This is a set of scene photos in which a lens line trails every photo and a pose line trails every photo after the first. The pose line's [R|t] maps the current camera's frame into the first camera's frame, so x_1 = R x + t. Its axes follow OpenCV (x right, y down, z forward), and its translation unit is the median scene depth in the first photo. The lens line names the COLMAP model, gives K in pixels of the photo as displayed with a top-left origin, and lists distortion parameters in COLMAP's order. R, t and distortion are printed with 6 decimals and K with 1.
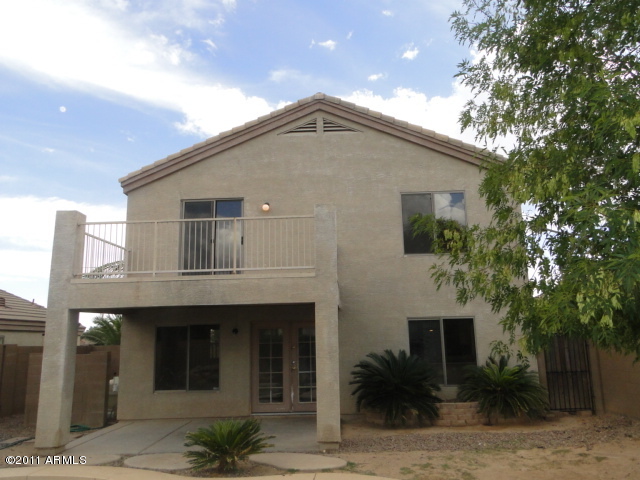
lens RADIAL K [[525.6, 0, 317.8], [0, 525.6, 241.8], [0, 0, 1]] dist [0.014128, -0.029523]
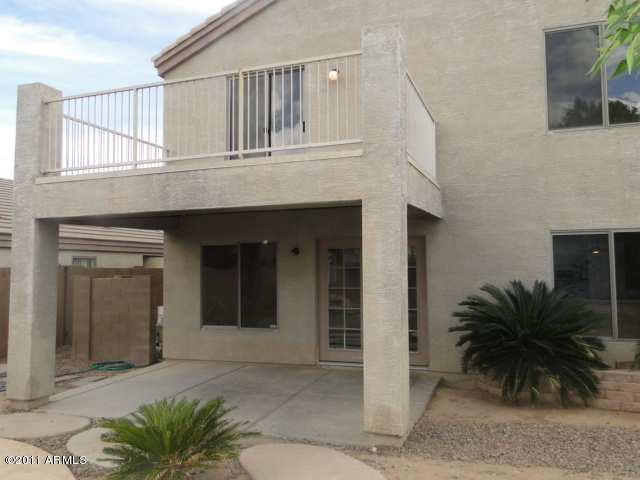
lens RADIAL K [[525.6, 0, 319.3], [0, 525.6, 240.5], [0, 0, 1]] dist [0.014128, -0.029523]
pose [[0.956123, -0.002795, -0.292951, 0.094892], [0.043144, 0.990395, 0.131363, 0.064220], [0.289770, -0.138239, 0.947060, 0.339682]]
